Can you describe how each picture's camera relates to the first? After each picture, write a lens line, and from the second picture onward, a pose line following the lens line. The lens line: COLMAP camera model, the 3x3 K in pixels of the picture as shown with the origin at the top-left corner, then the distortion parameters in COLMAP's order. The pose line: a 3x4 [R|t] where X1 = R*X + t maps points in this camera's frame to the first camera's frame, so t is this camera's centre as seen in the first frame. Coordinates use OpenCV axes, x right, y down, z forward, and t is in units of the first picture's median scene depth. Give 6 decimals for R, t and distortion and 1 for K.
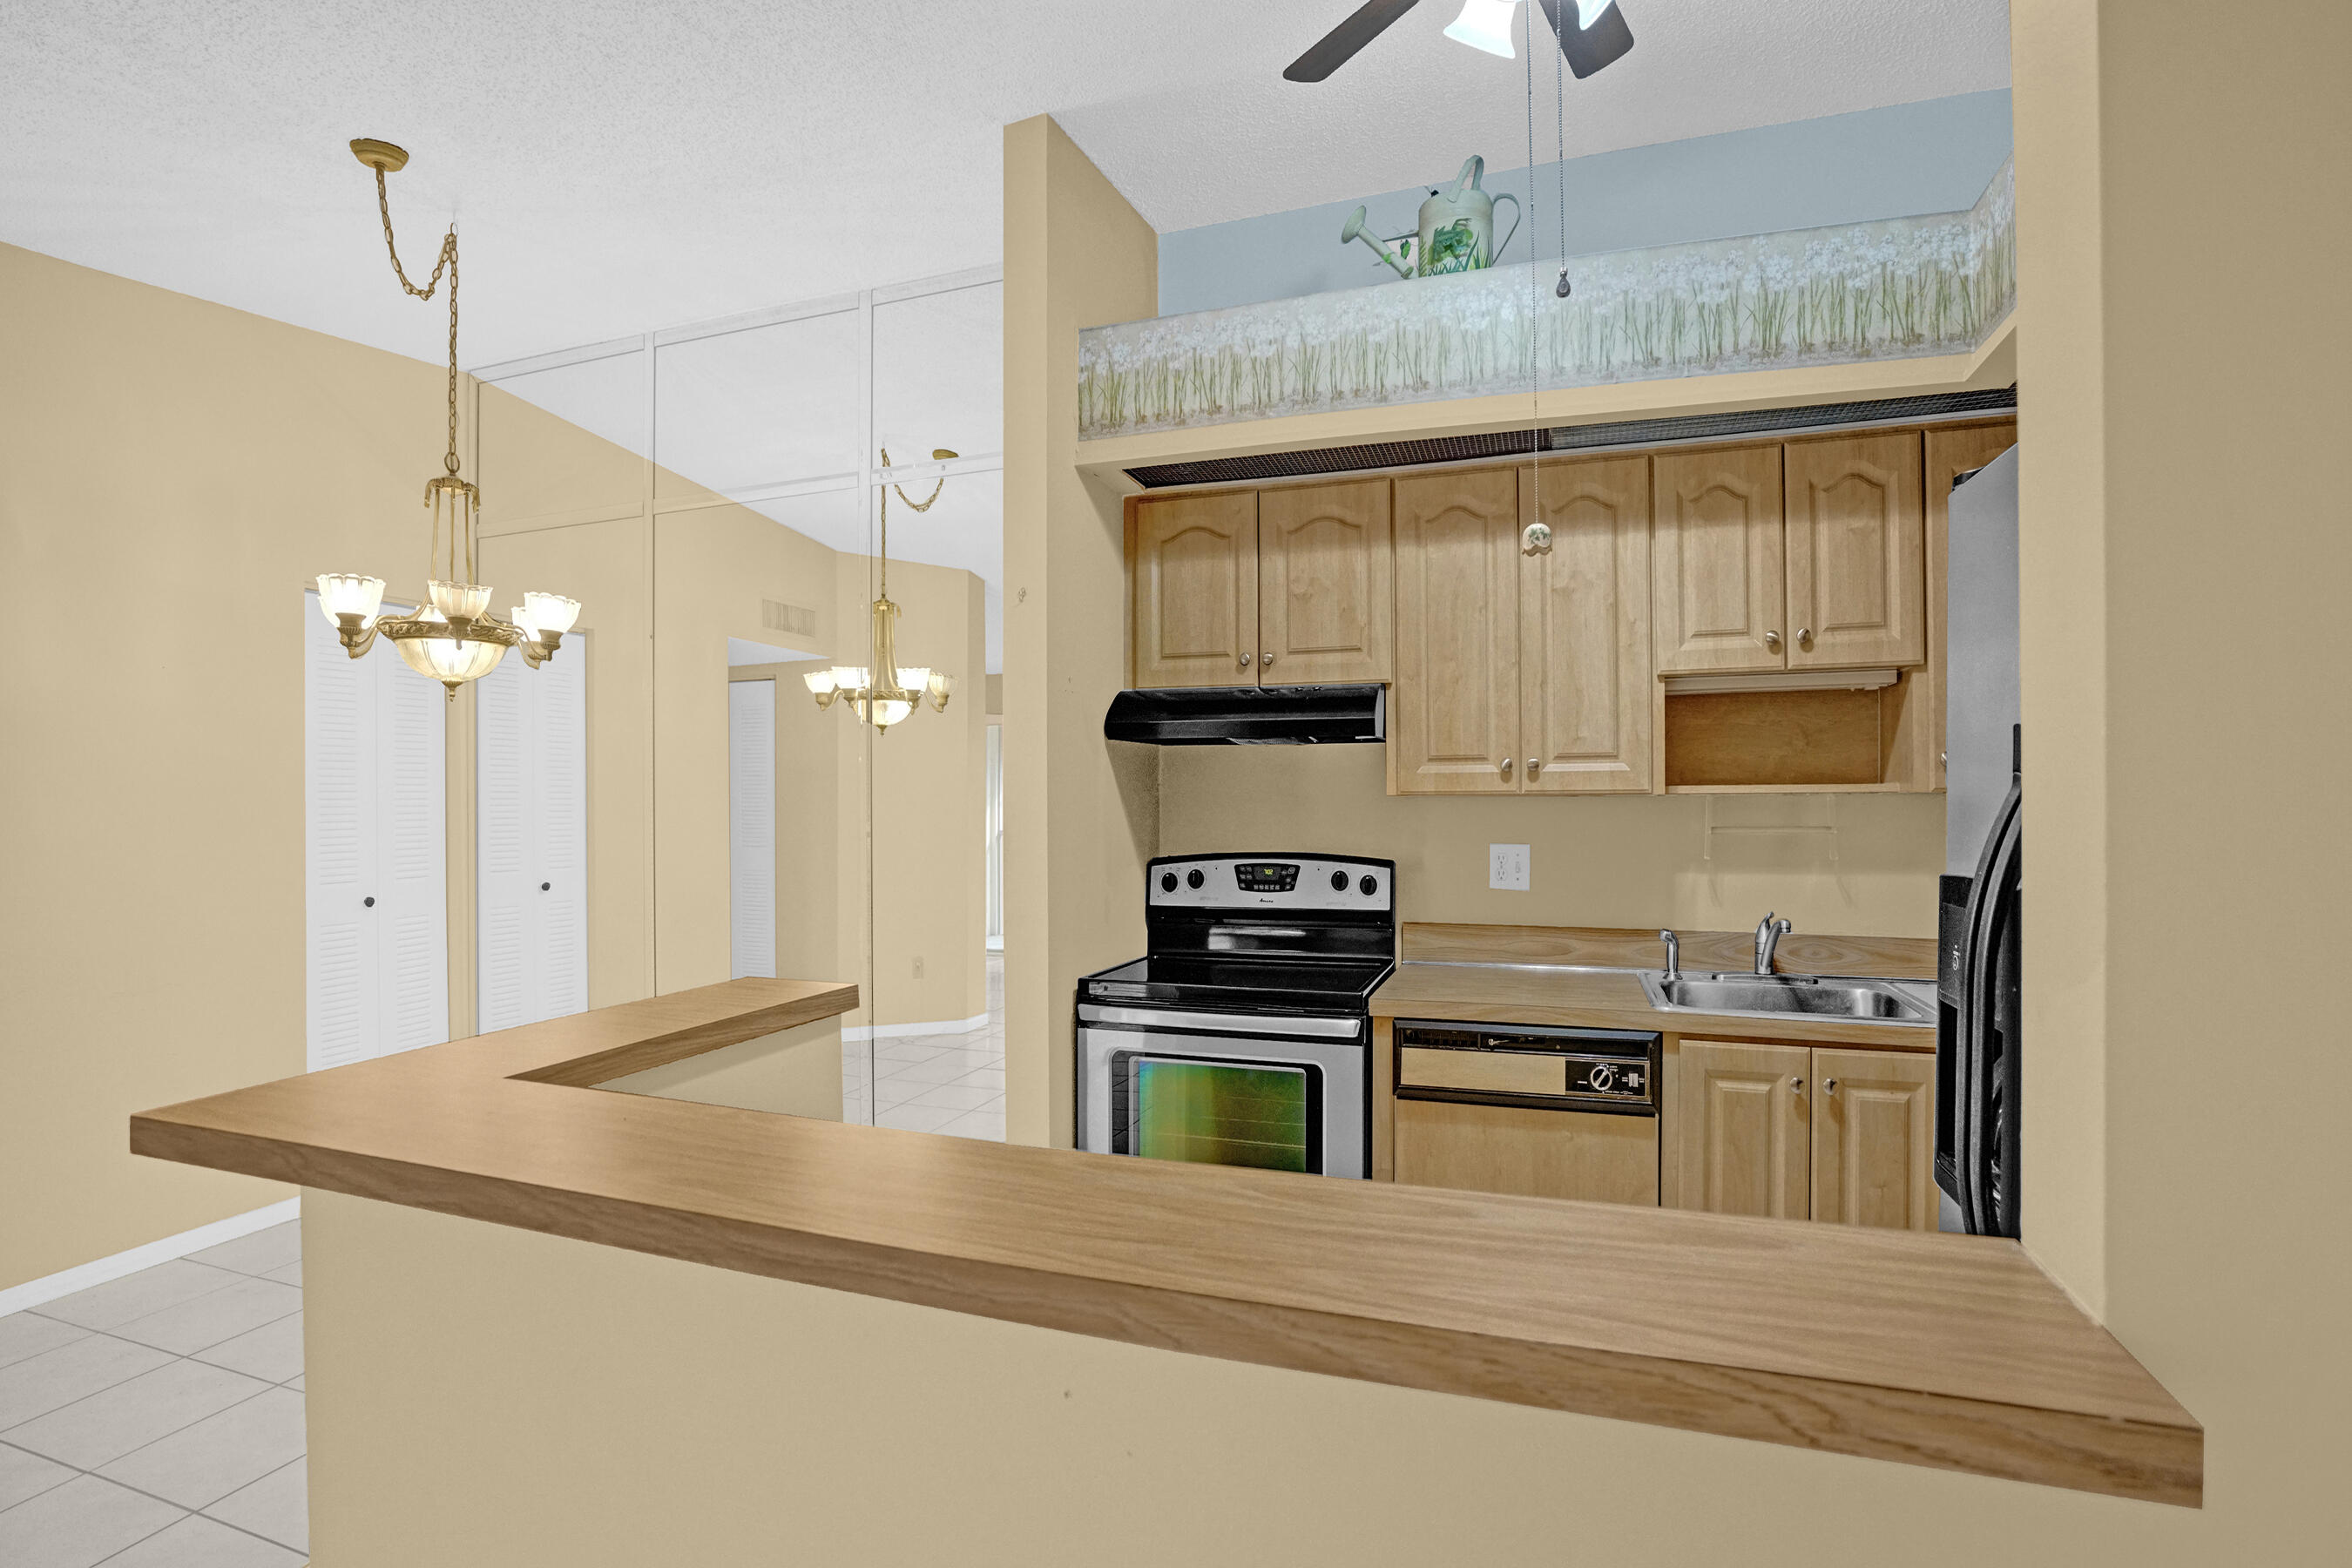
lens RADIAL K [[1111.4, 0, 1170.0], [0, 1111.4, 794.6], [0, 0, 1]] dist [-0.045285, 0.013337]
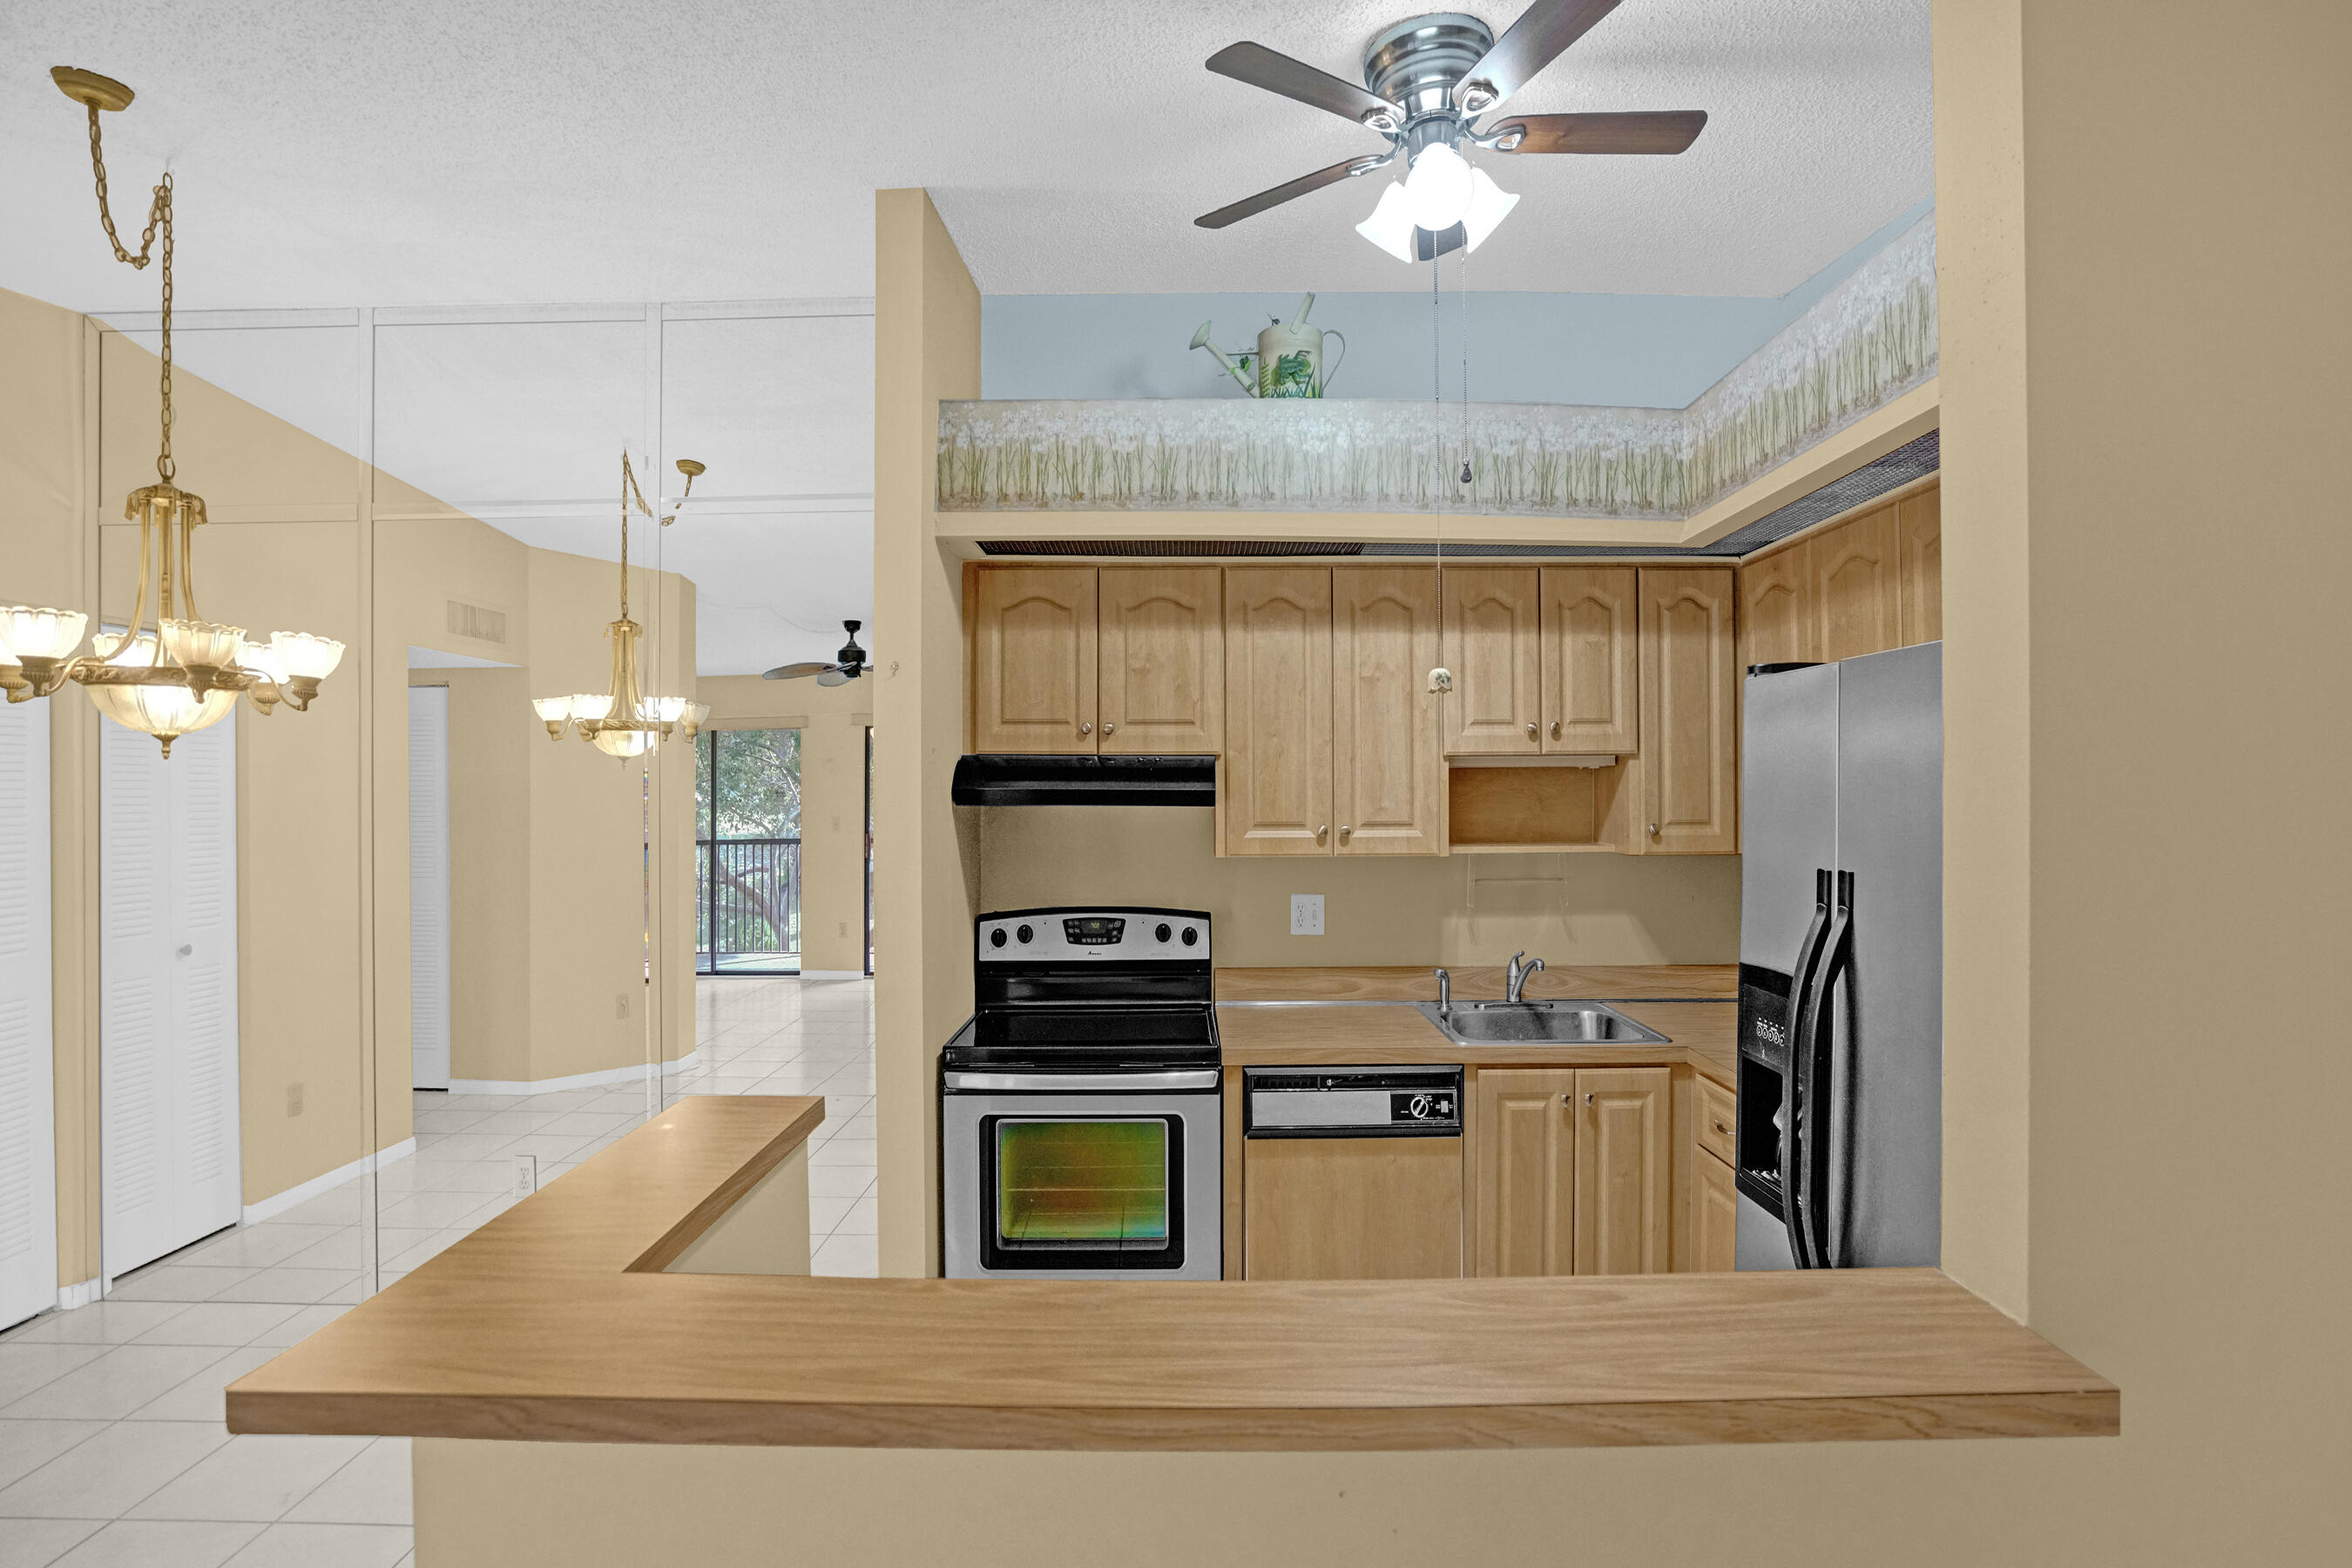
lens RADIAL K [[1111.4, 0, 1190.9], [0, 1111.4, 773.6], [0, 0, 1]] dist [-0.045285, 0.013337]
pose [[0.941406, 0.010487, 0.337112, -0.215035], [-0.007792, 0.999926, -0.009348, -0.076858], [-0.337185, 0.006173, 0.941418, -0.027114]]
